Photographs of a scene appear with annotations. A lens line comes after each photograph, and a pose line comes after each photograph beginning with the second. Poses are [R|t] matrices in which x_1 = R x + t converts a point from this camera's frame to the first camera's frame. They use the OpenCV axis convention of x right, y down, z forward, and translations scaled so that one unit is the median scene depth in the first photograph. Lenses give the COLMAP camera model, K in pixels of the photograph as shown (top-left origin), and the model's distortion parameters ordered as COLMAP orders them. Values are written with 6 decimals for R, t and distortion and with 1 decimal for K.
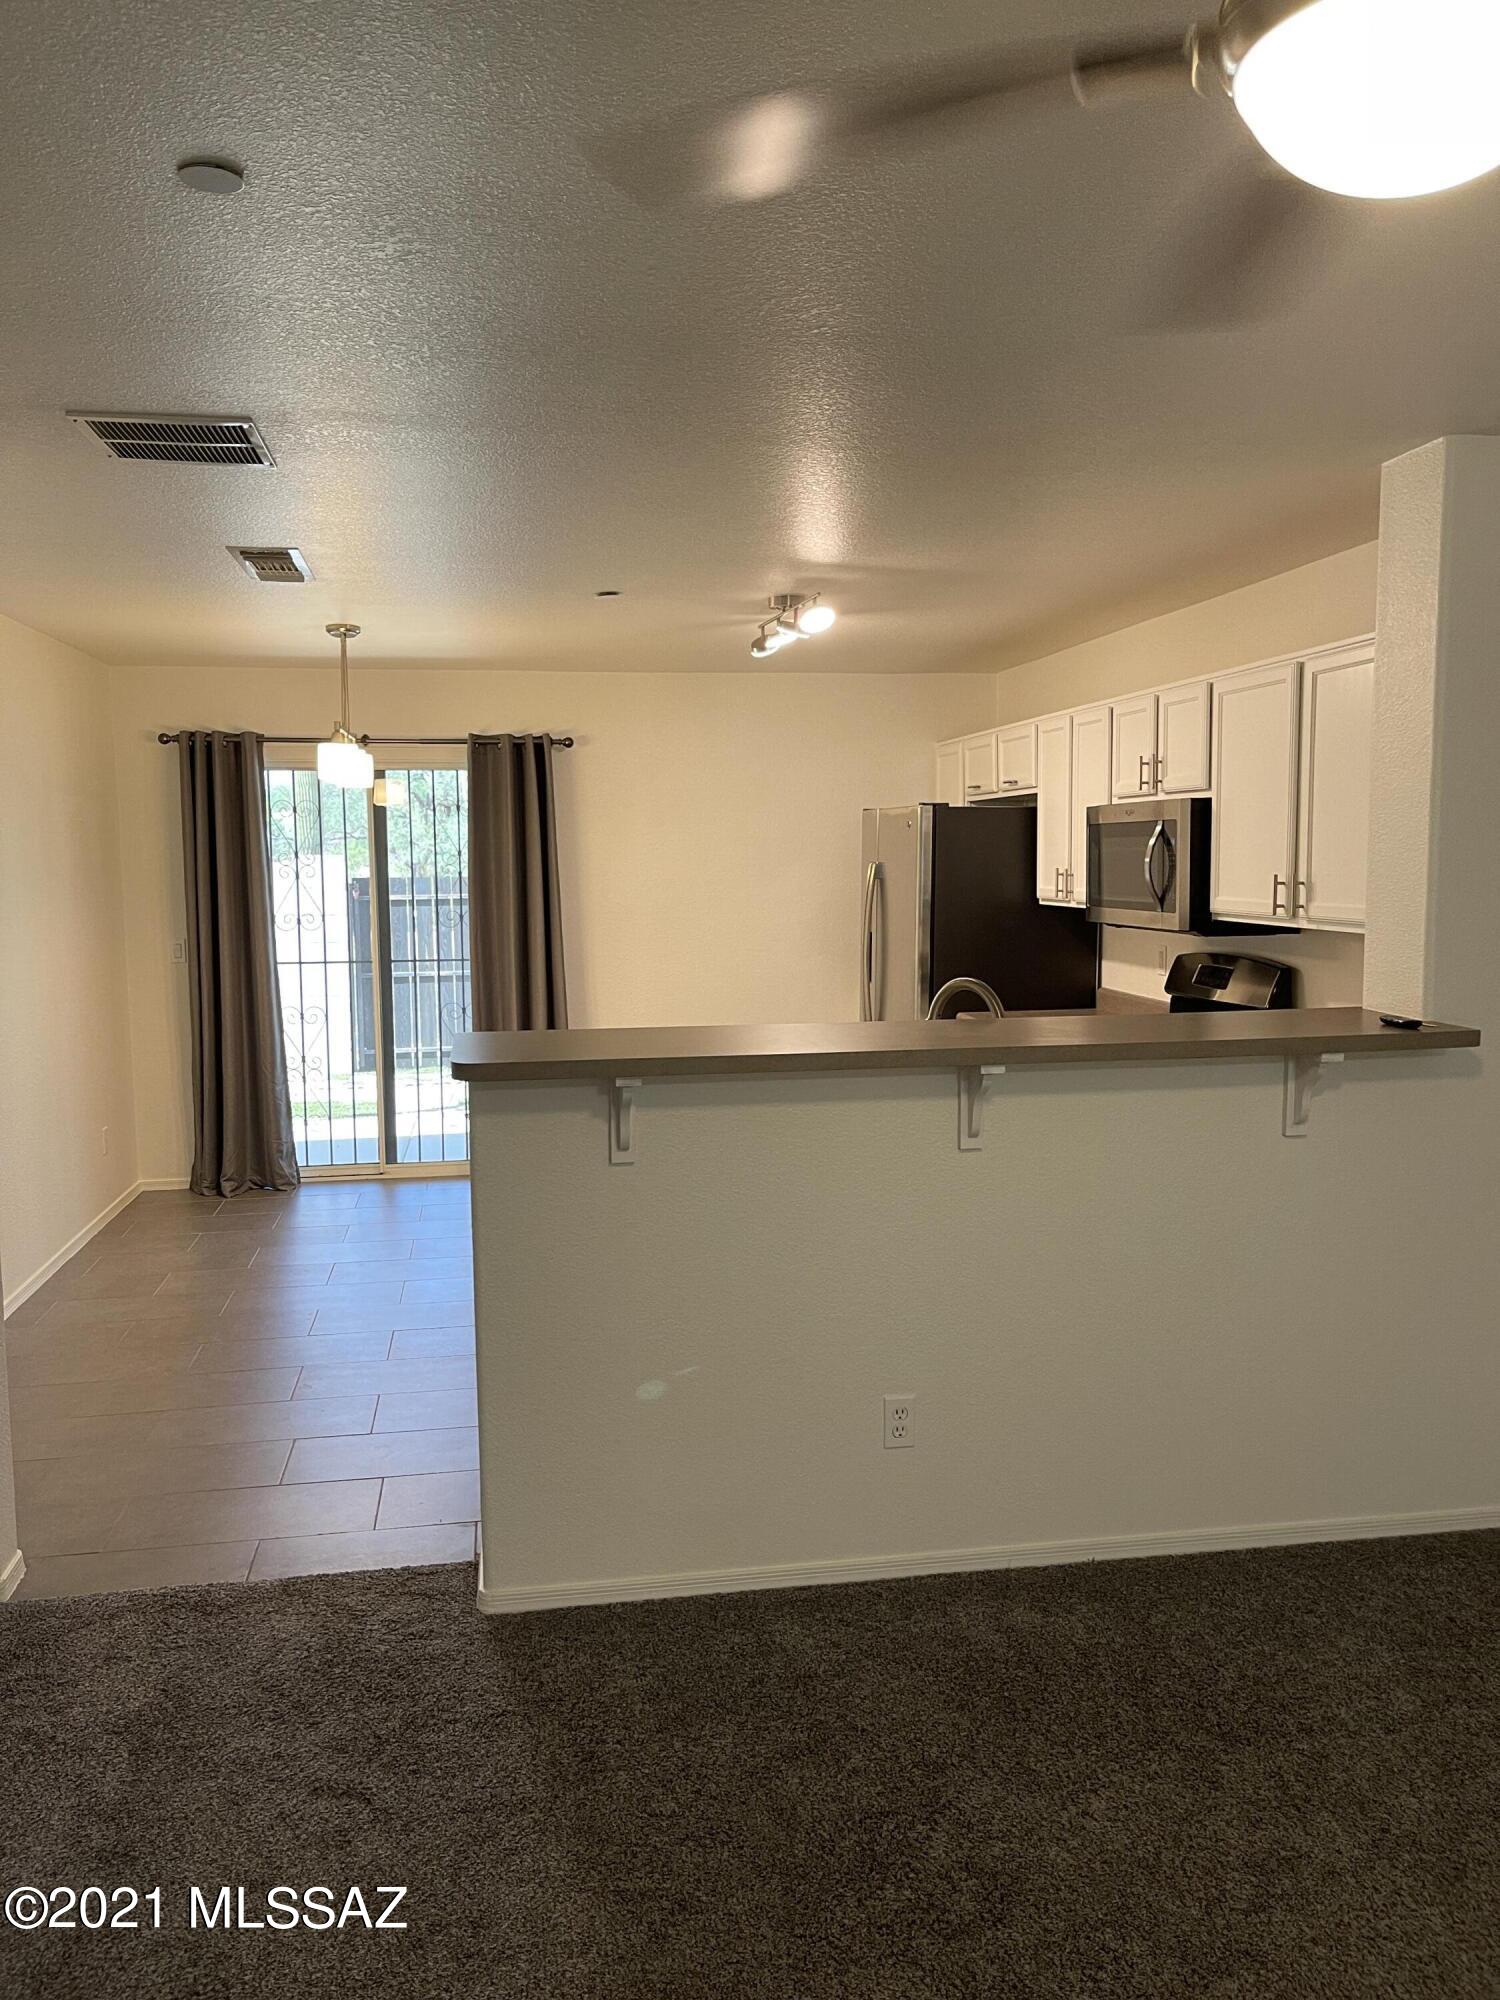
lens RADIAL K [[1518.7, 0, 733.8], [0, 1518.7, 1000.7], [0, 0, 1]] dist [0.022503, -0.007604]
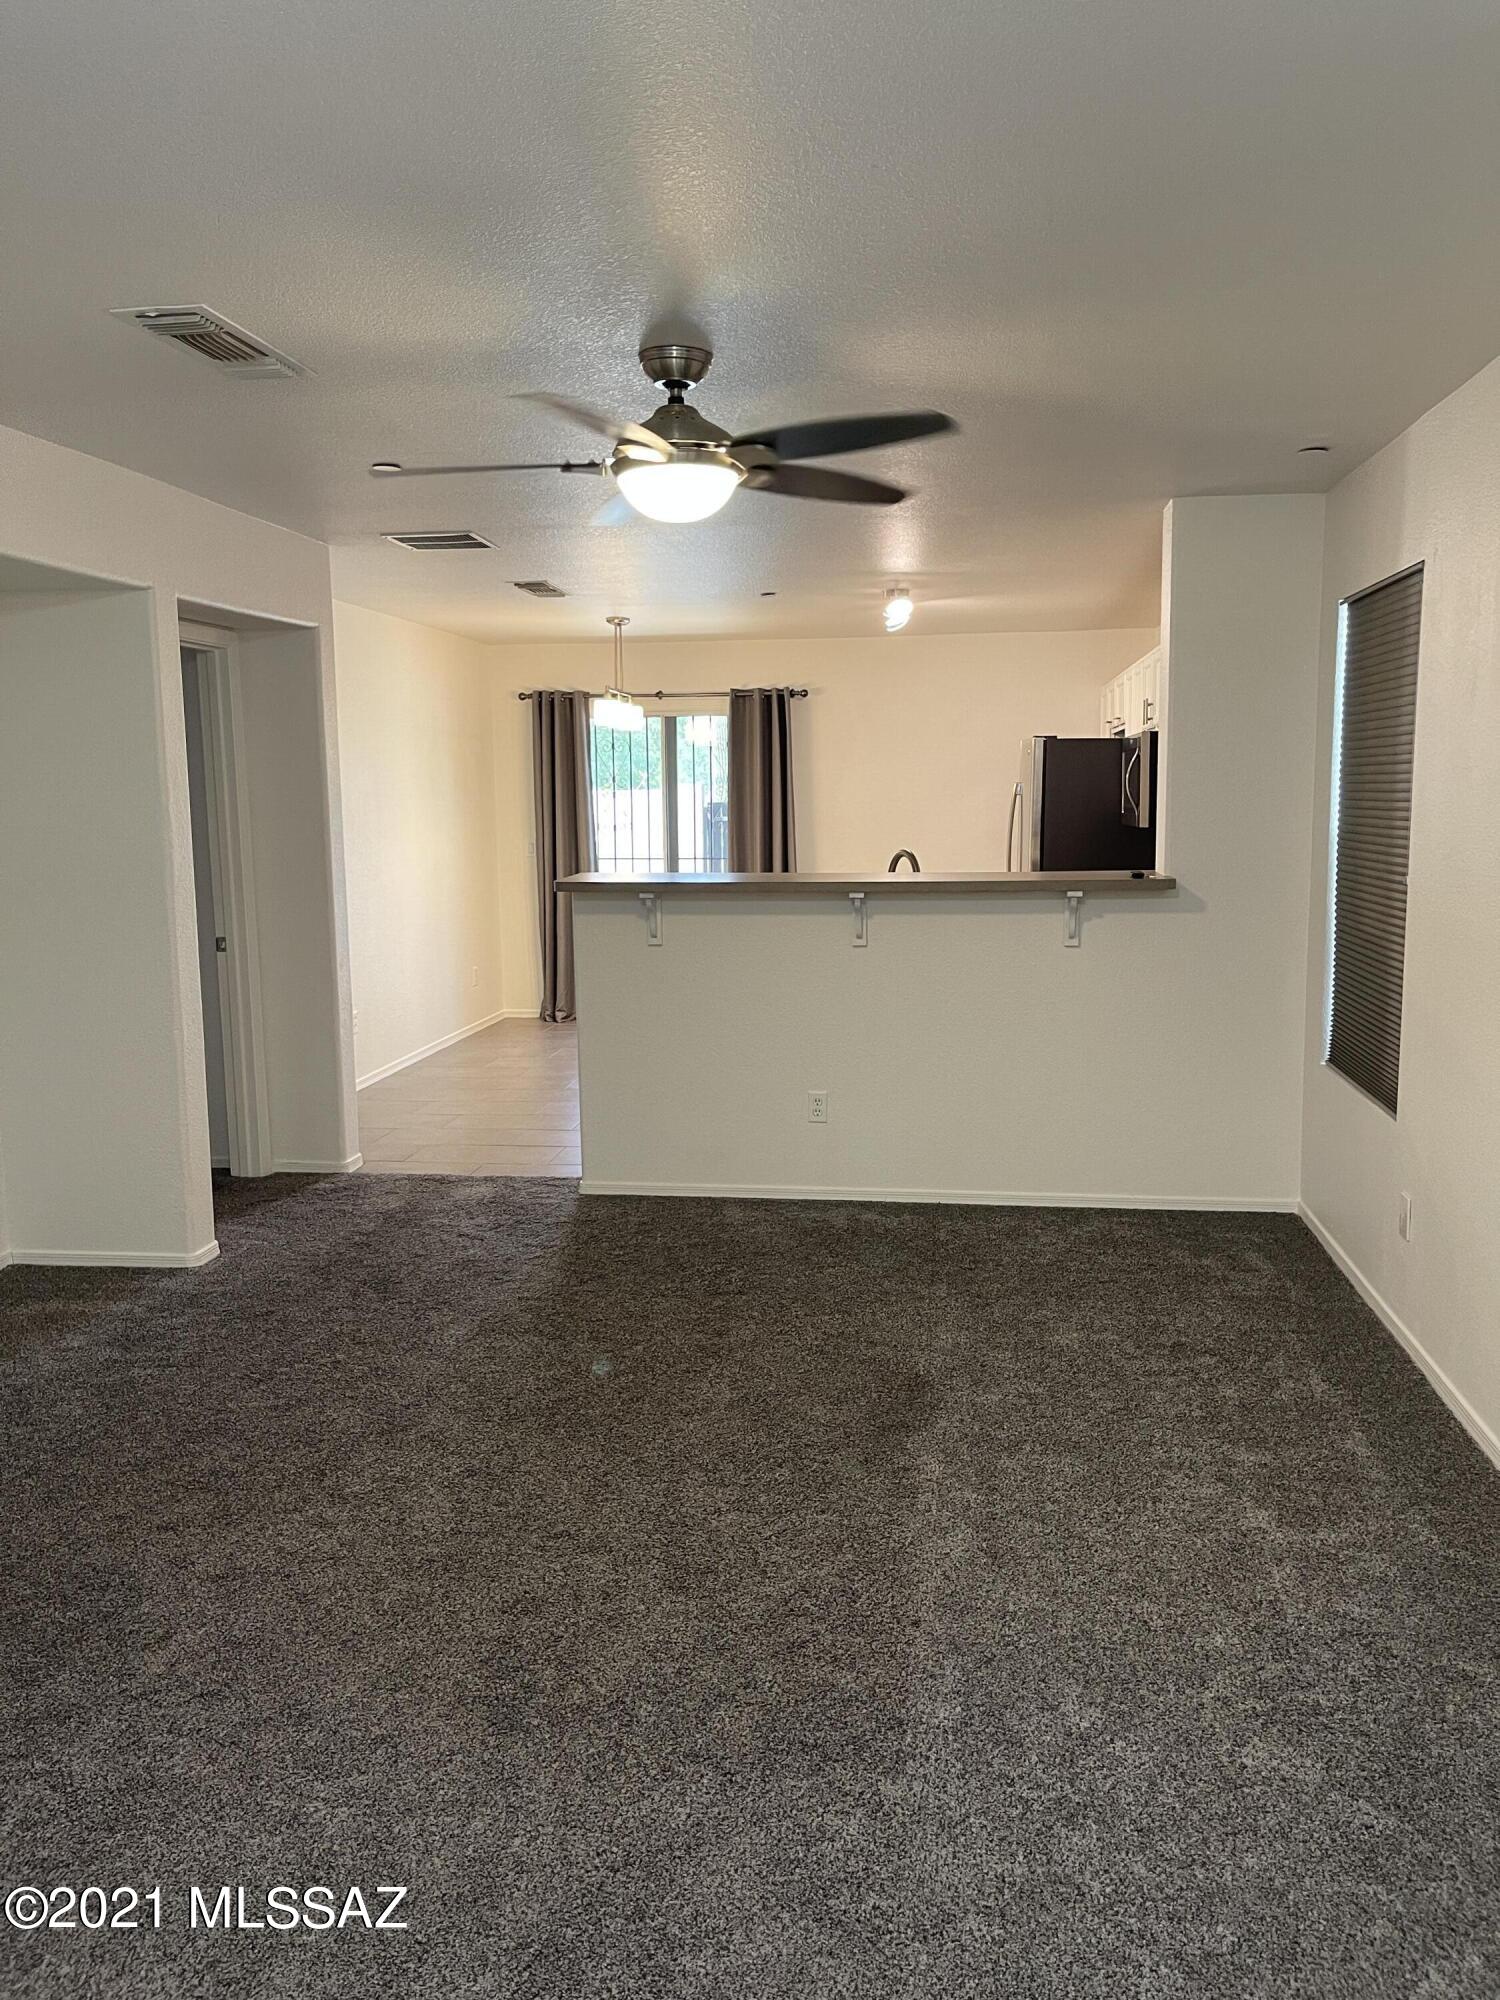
lens RADIAL K [[1518.7, 0, 761.7], [0, 1518.7, 994.9], [0, 0, 1]] dist [0.022503, -0.007604]
pose [[0.958349, 0.038129, -0.283042, 0.251209], [-0.027672, 0.998782, 0.040854, 0.041387], [0.284254, -0.031320, 0.958237, -0.301724]]
